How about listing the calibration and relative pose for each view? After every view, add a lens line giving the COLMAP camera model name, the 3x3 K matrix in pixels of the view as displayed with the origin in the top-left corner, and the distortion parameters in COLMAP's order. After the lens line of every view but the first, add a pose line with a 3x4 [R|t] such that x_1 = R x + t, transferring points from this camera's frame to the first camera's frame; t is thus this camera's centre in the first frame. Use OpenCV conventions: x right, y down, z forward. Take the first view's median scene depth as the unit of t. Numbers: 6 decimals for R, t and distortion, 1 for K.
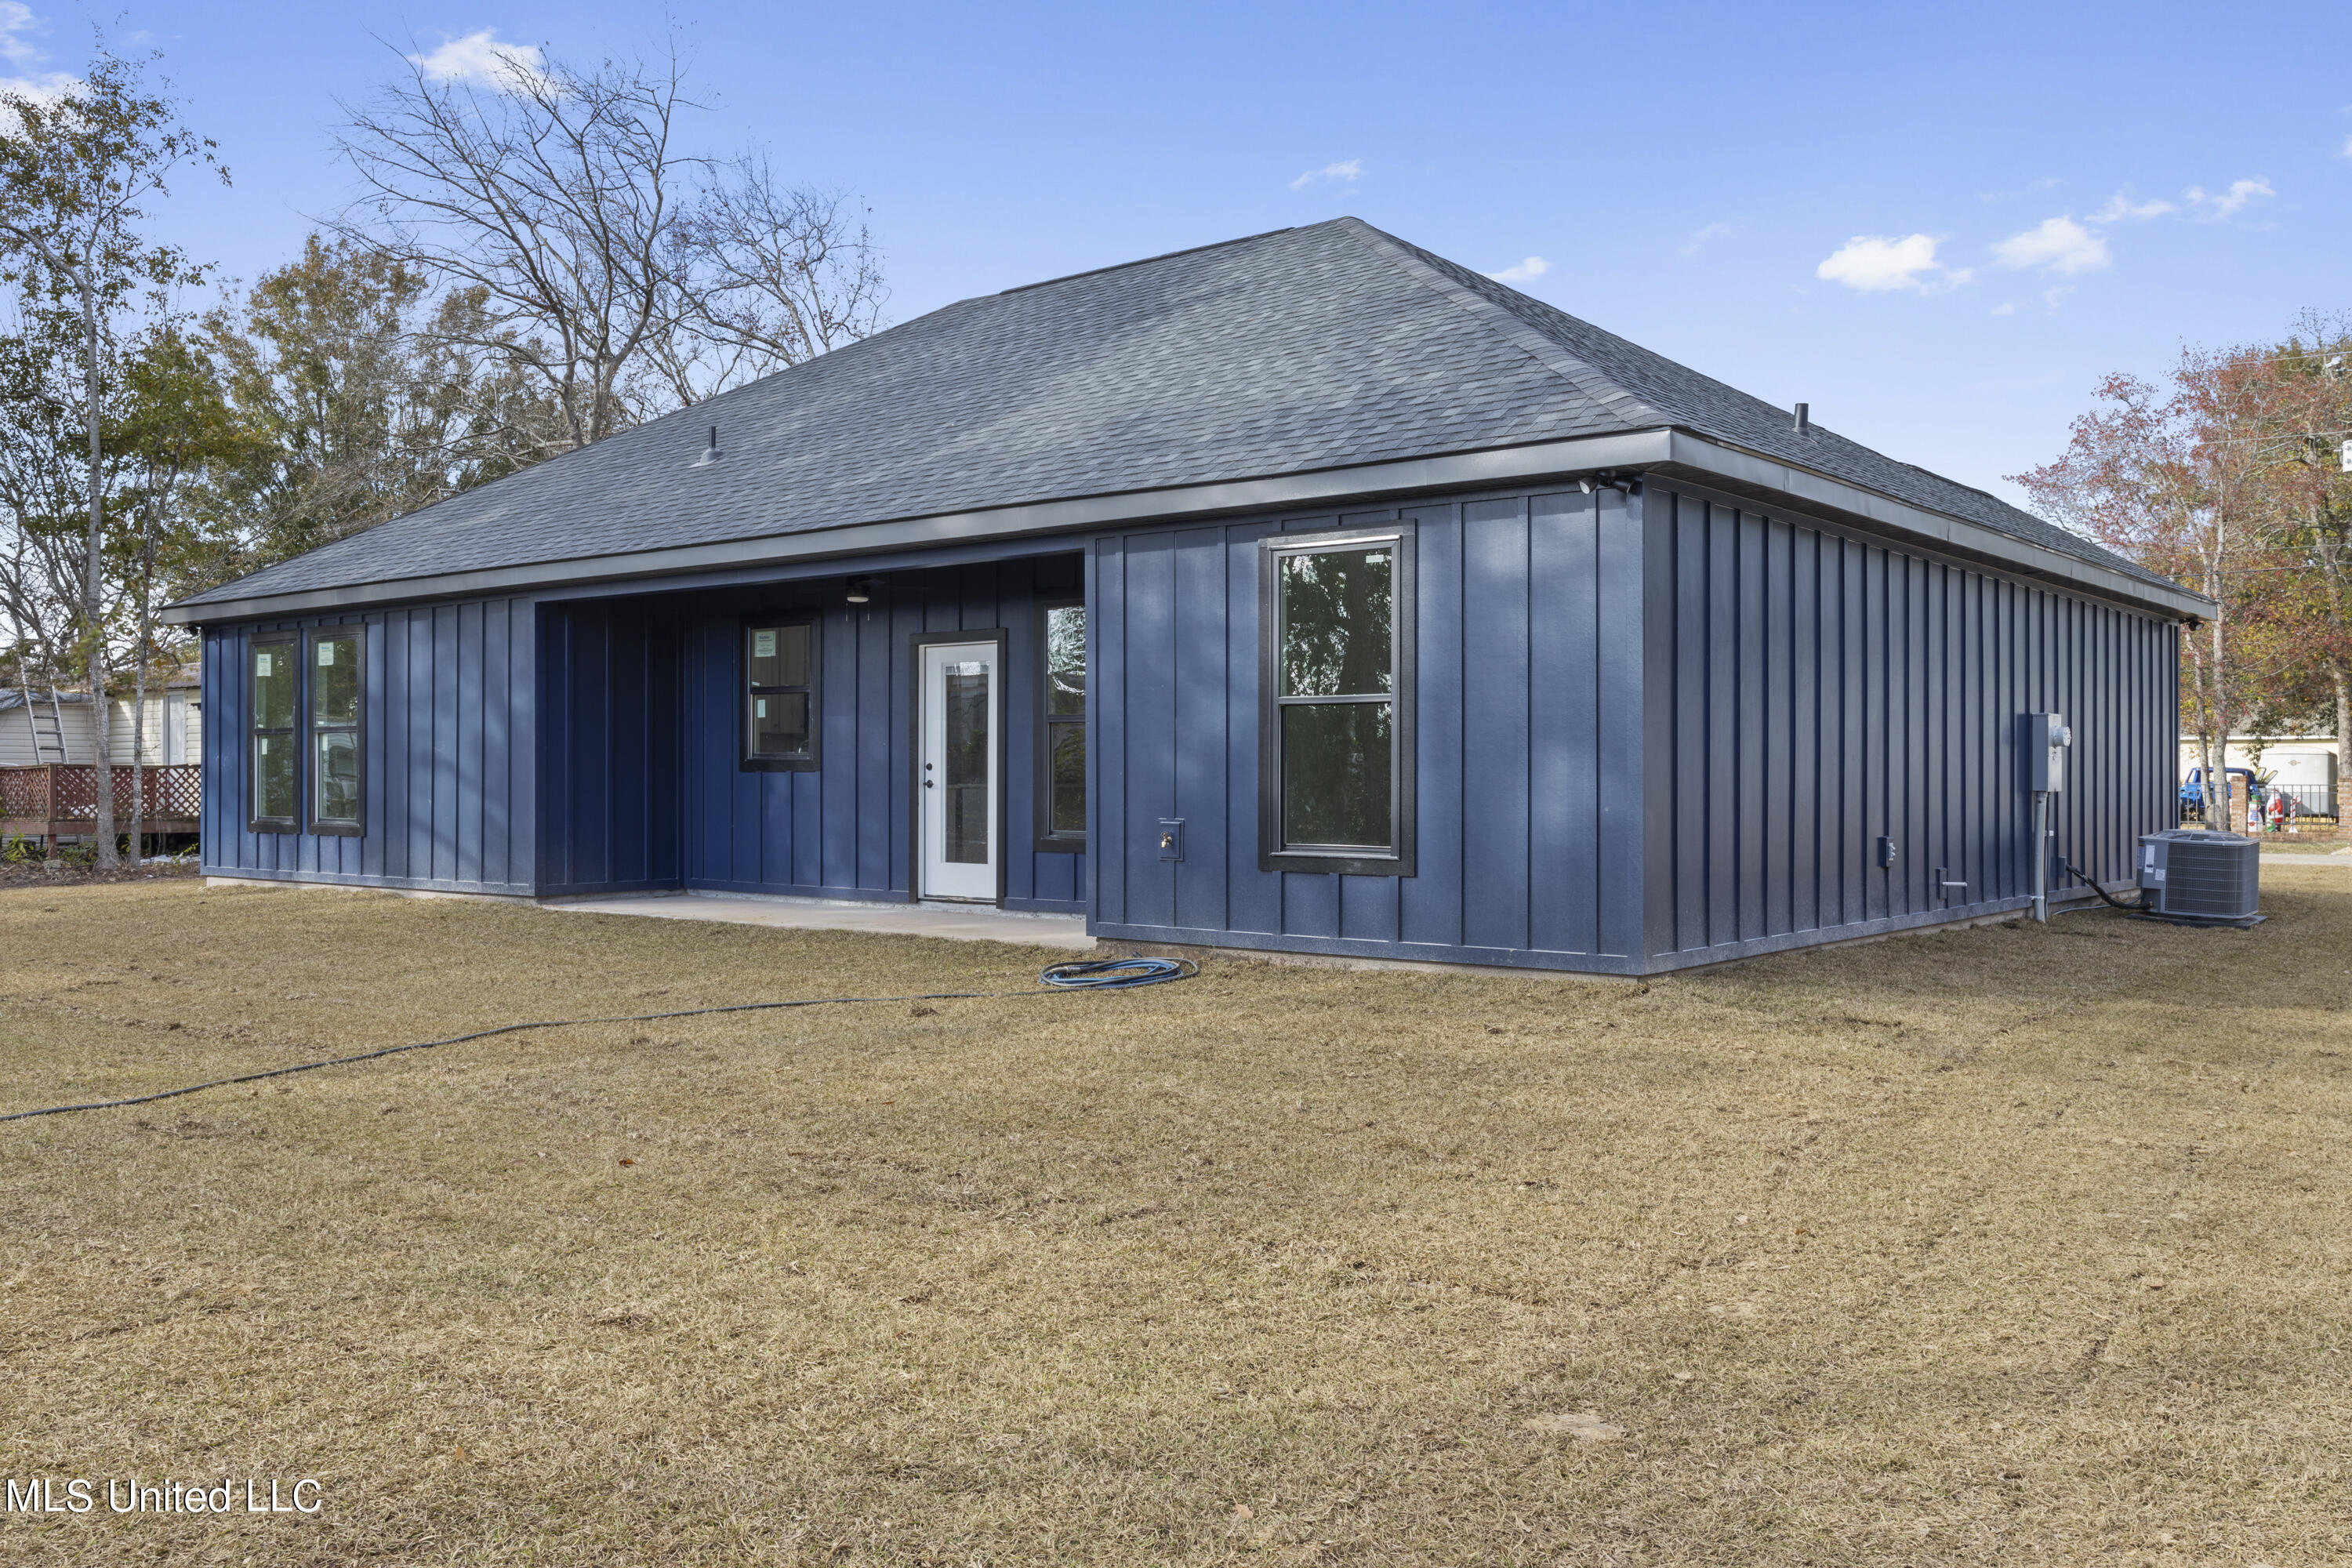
lens RADIAL K [[1969.2, 0, 1176.0], [0, 1969.2, 784.0], [0, 0, 1]] dist [0.001757, 0.000283]
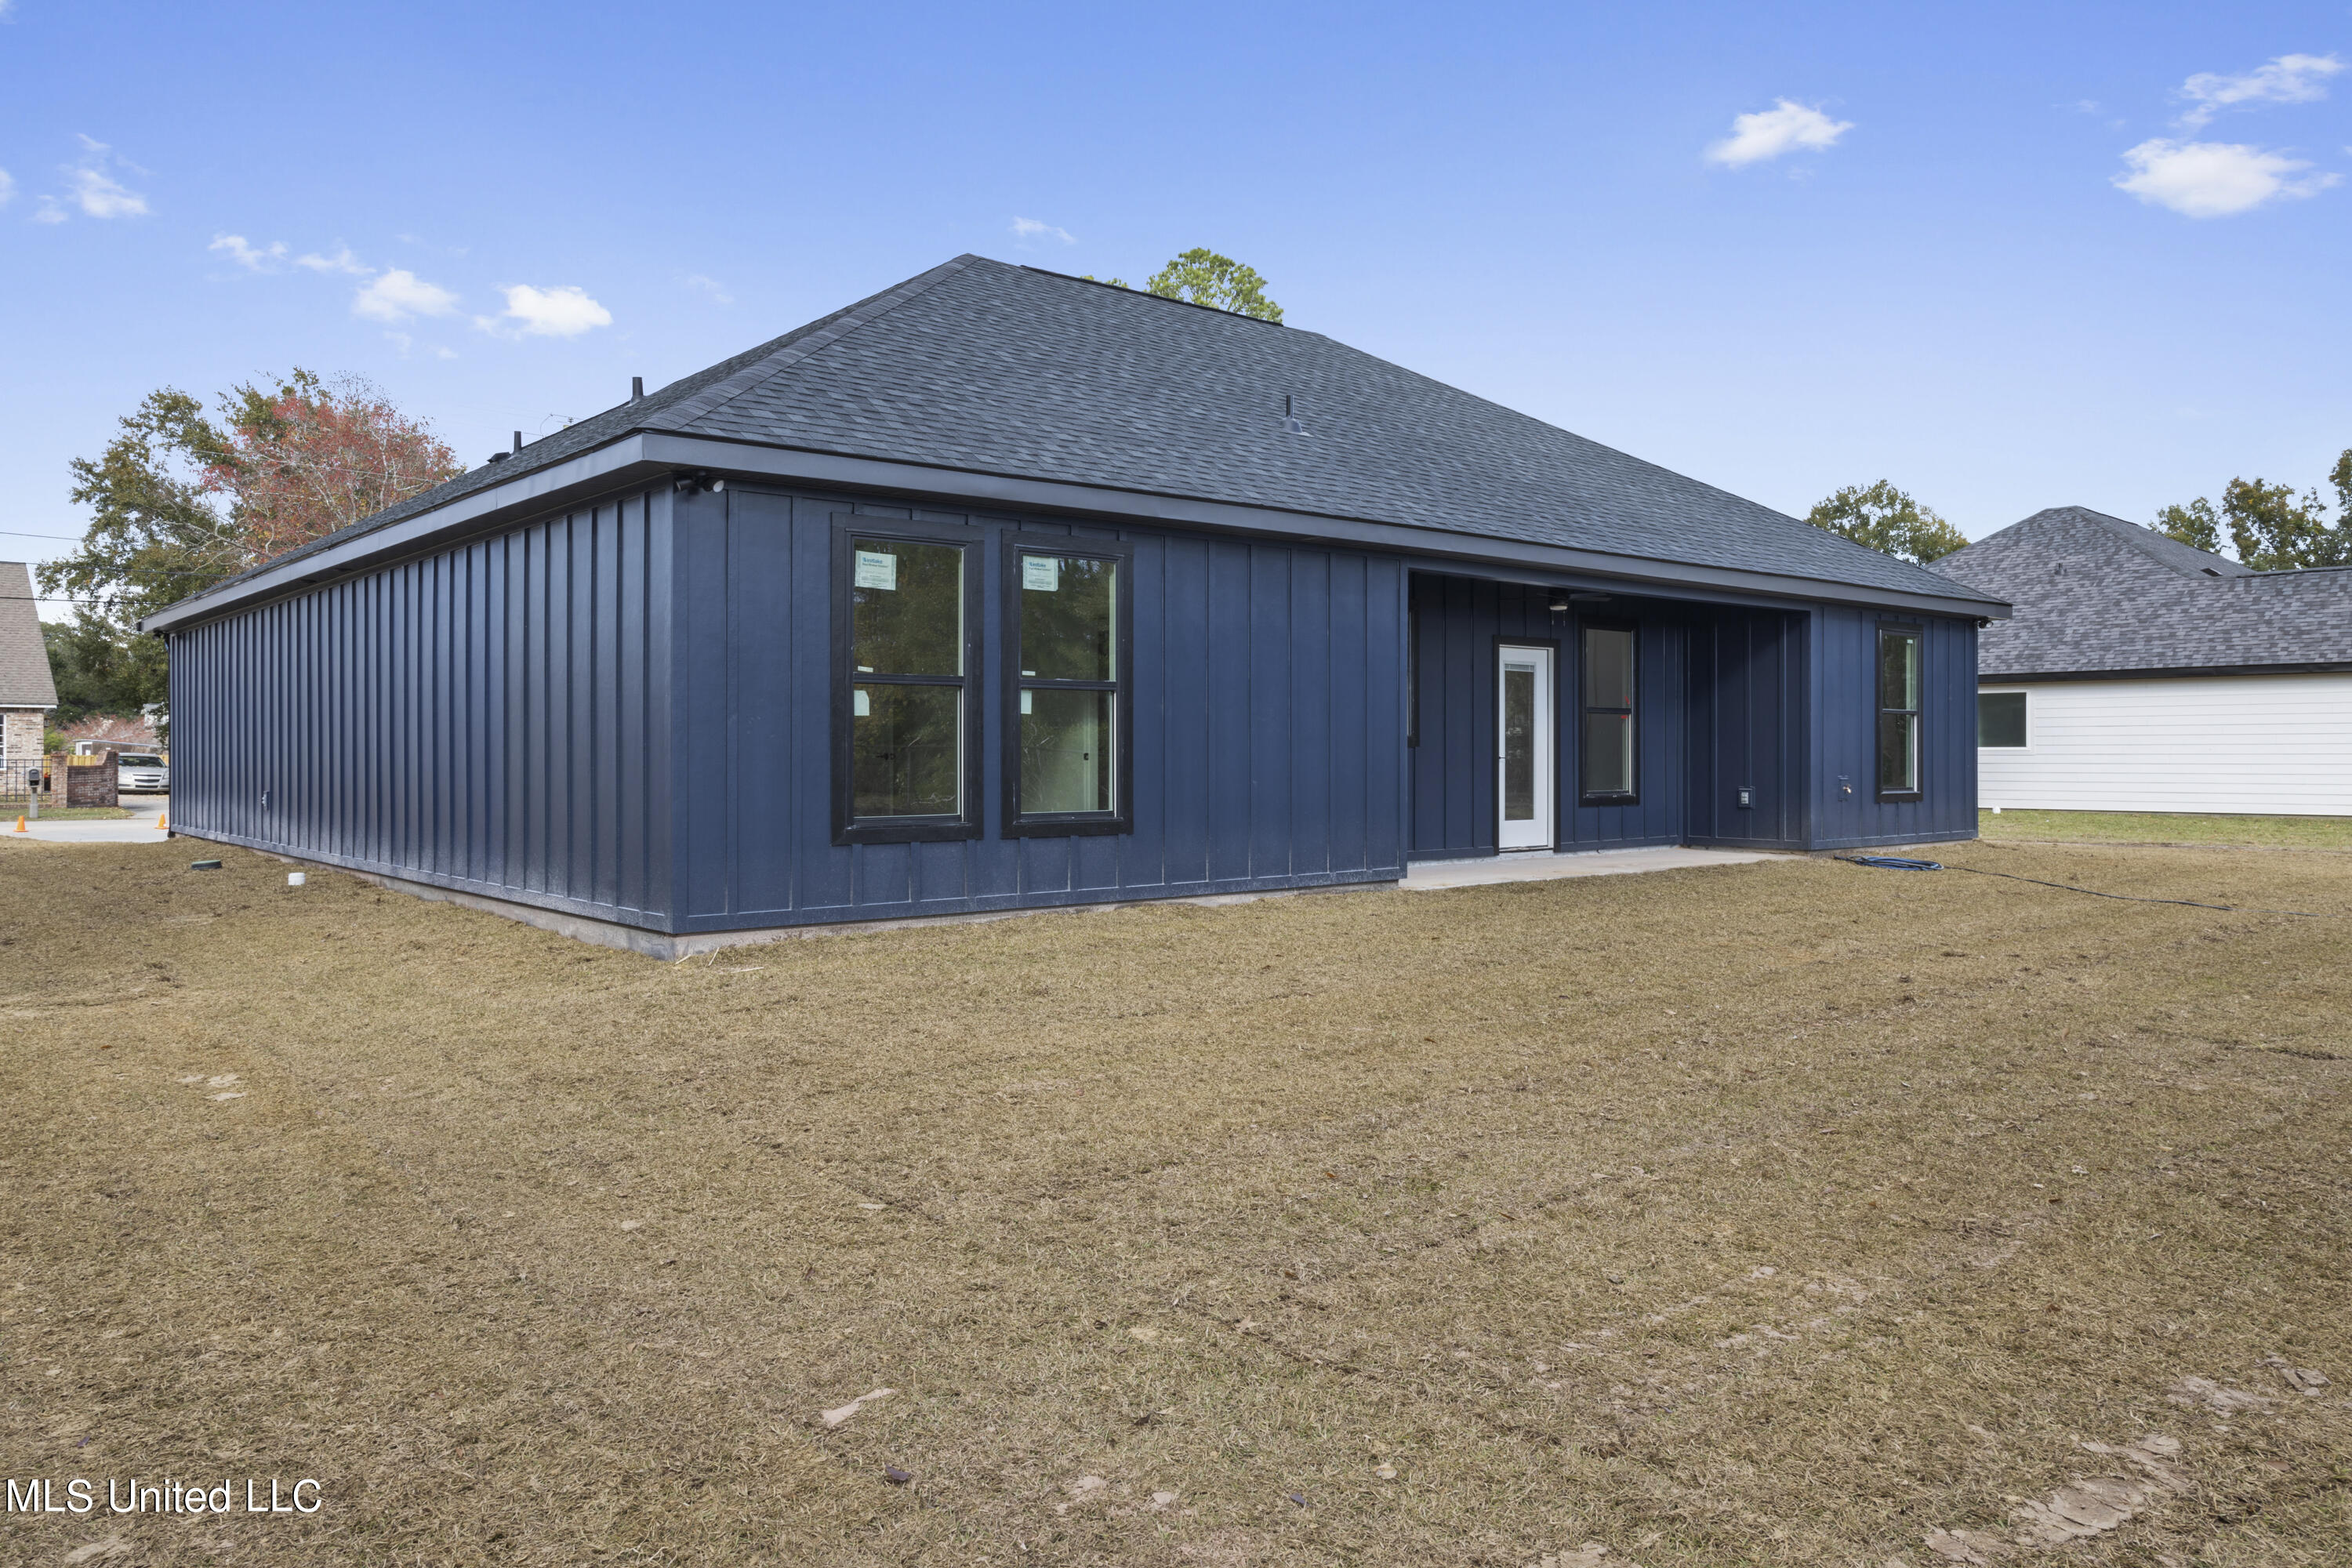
lens RADIAL K [[1664.4, 0, 1176.0], [0, 1664.4, 784.0], [0, 0, 1]] dist [-0.000772, -0.000194]
pose [[0.212287, -0.019764, 0.977008, -1.197020], [0.006784, 0.999801, 0.018751, -0.005033], [-0.977184, 0.002647, 0.212379, 0.986128]]
